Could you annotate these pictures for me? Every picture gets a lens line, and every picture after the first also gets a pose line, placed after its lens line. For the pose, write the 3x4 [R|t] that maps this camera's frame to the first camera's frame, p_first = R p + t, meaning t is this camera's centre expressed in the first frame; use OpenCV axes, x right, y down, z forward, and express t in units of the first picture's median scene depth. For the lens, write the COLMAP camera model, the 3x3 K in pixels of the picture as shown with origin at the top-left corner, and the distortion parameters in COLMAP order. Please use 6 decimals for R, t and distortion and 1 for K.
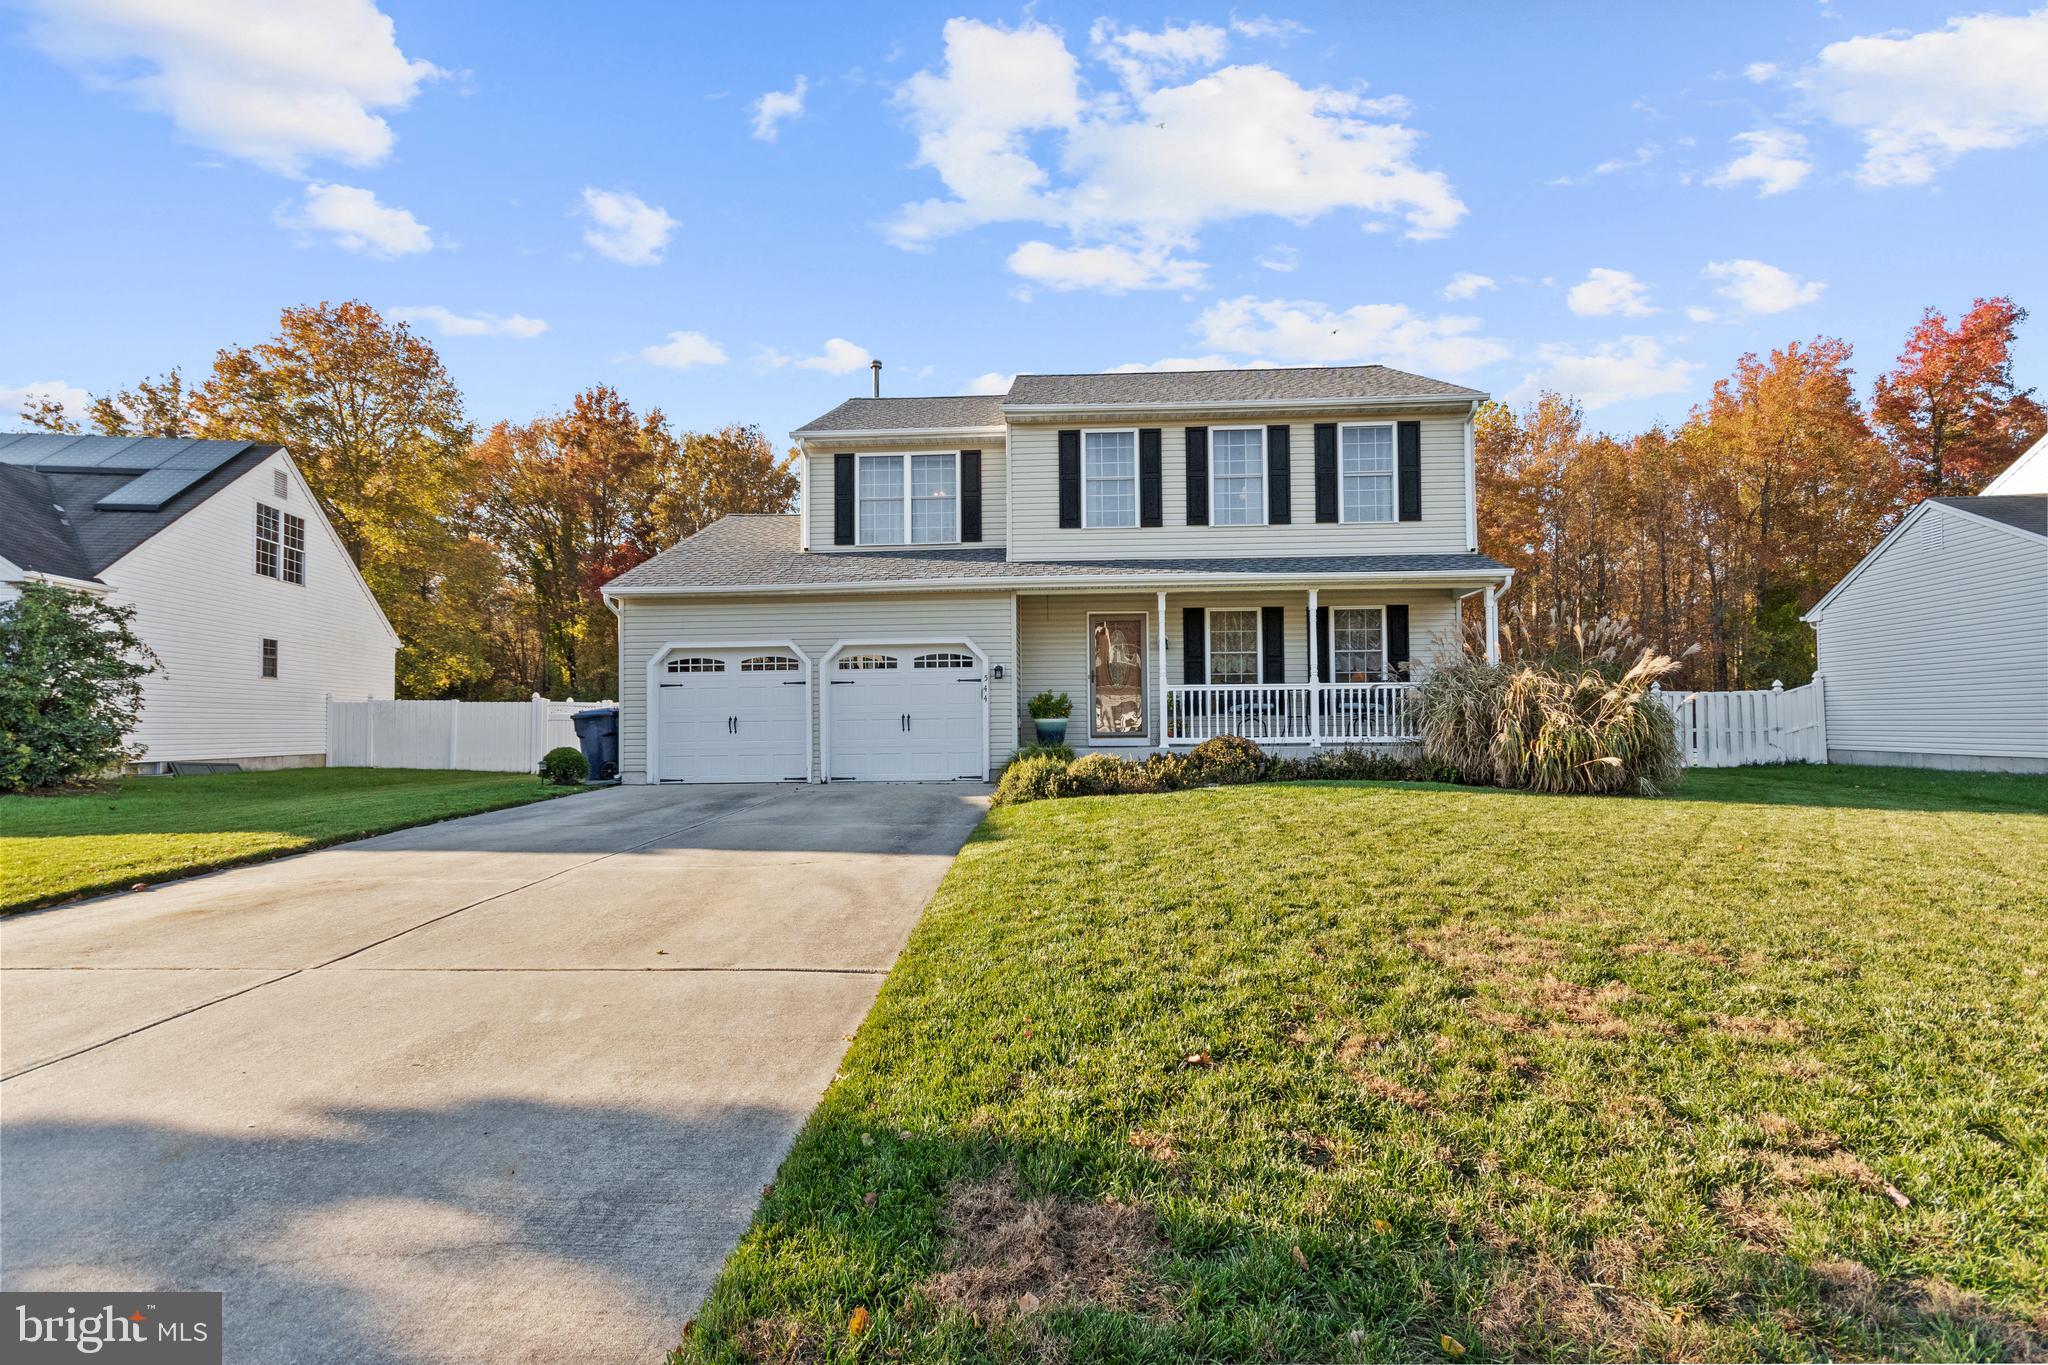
lens RADIAL K [[890.4, 0, 1017.5], [0, 890.4, 684.9], [0, 0, 1]] dist [0.008838, -0.000293]
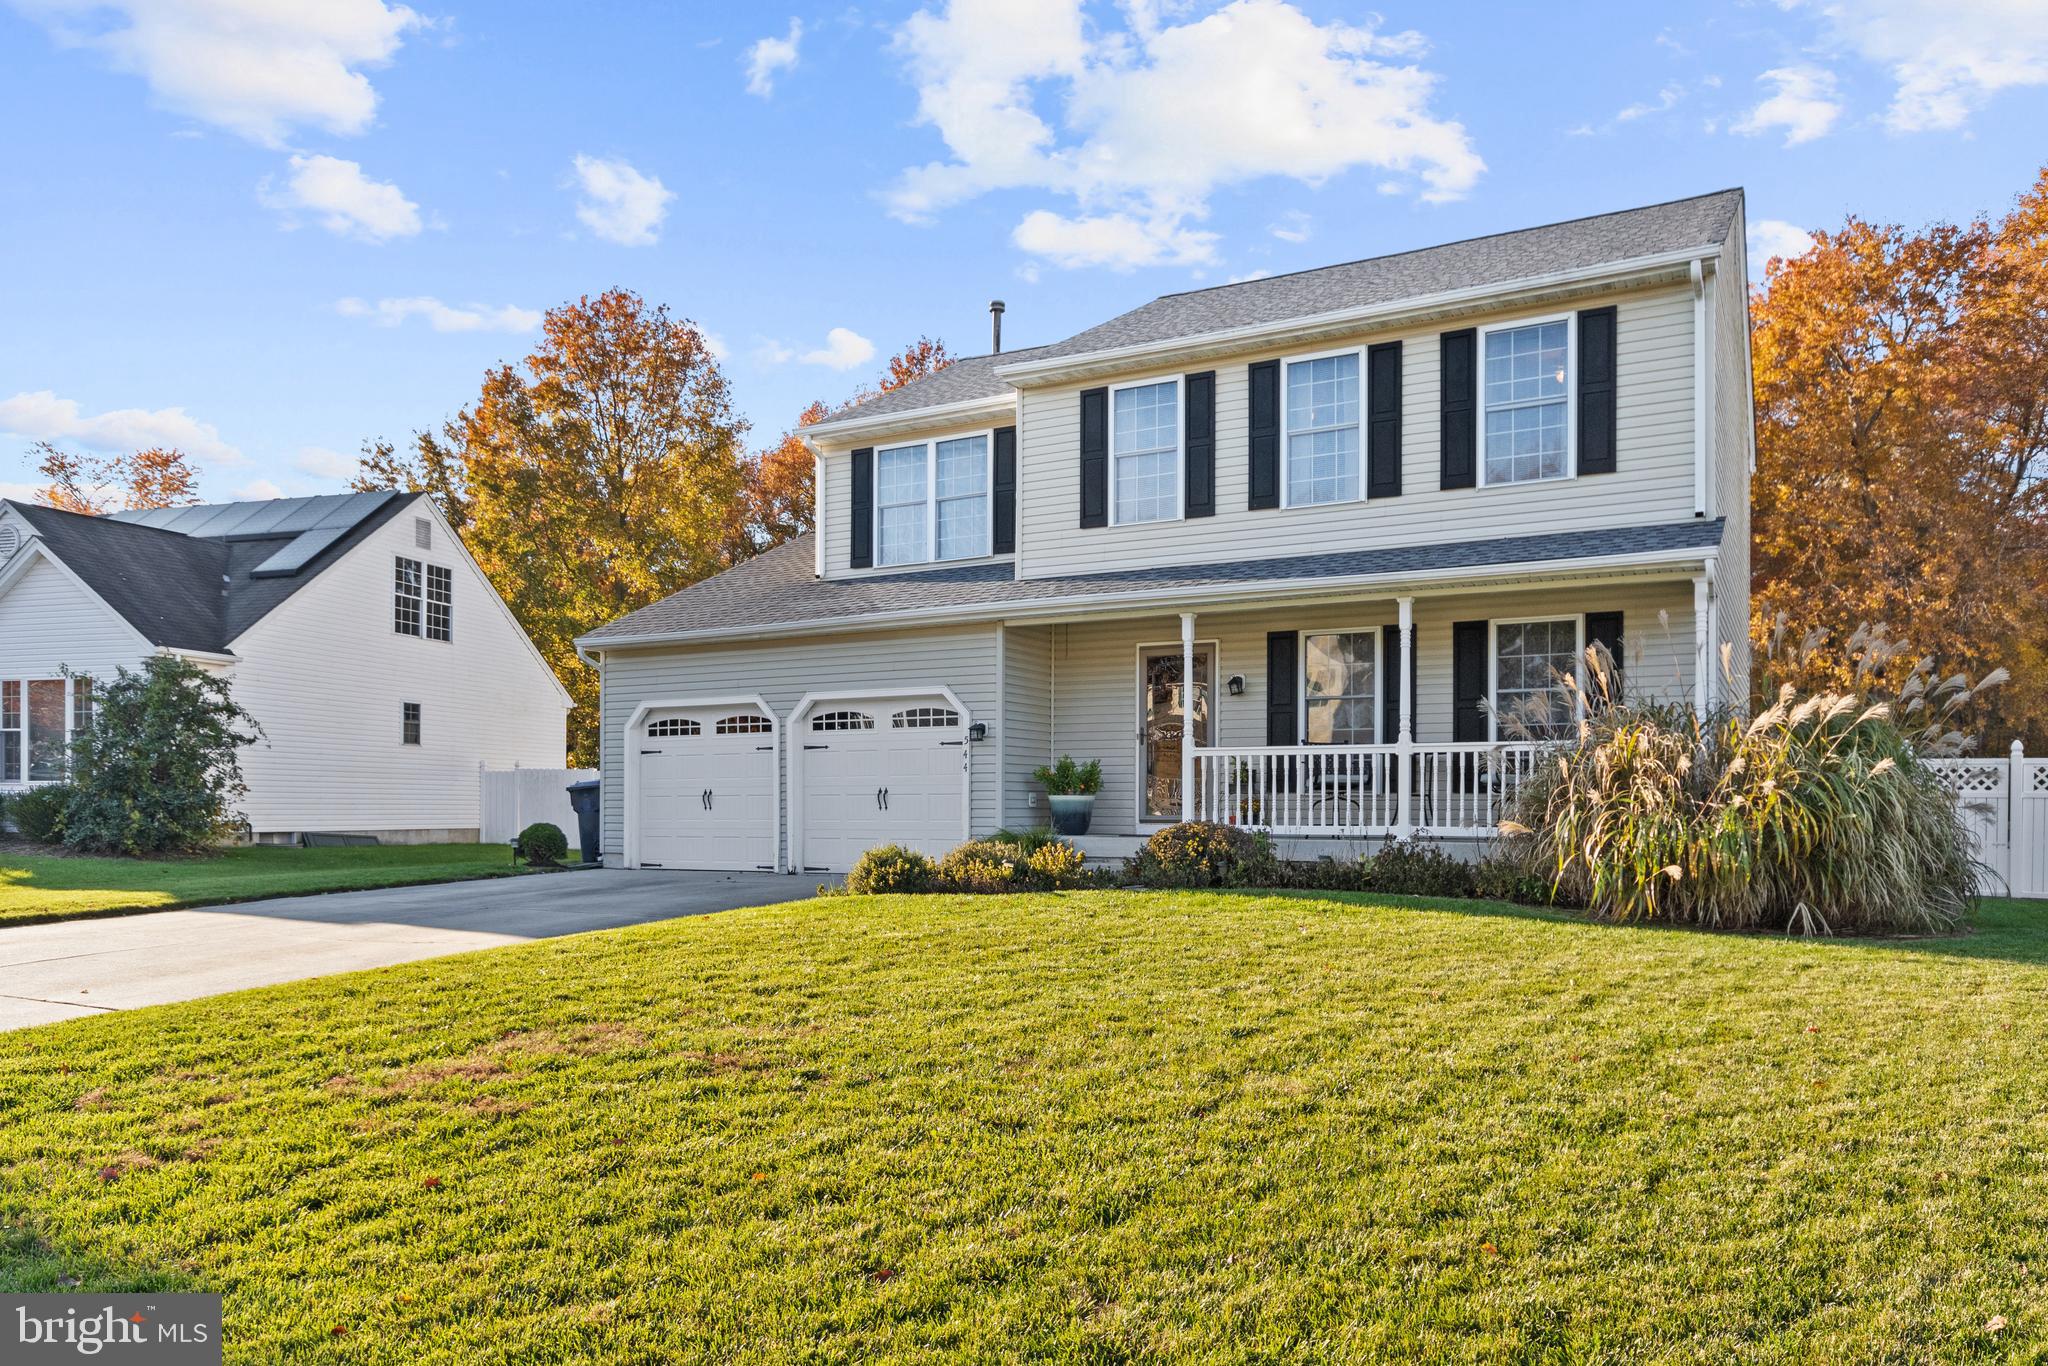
lens RADIAL K [[1403.4, 0, 1023.7], [0, 1403.4, 765.5], [0, 0, 1]] dist [0.013379, 0.001577]
pose [[0.896722, -0.001121, -0.442593, 0.514056], [0.008365, 0.999861, 0.014417, -0.002726], [0.442515, -0.016630, 0.896607, -0.032502]]
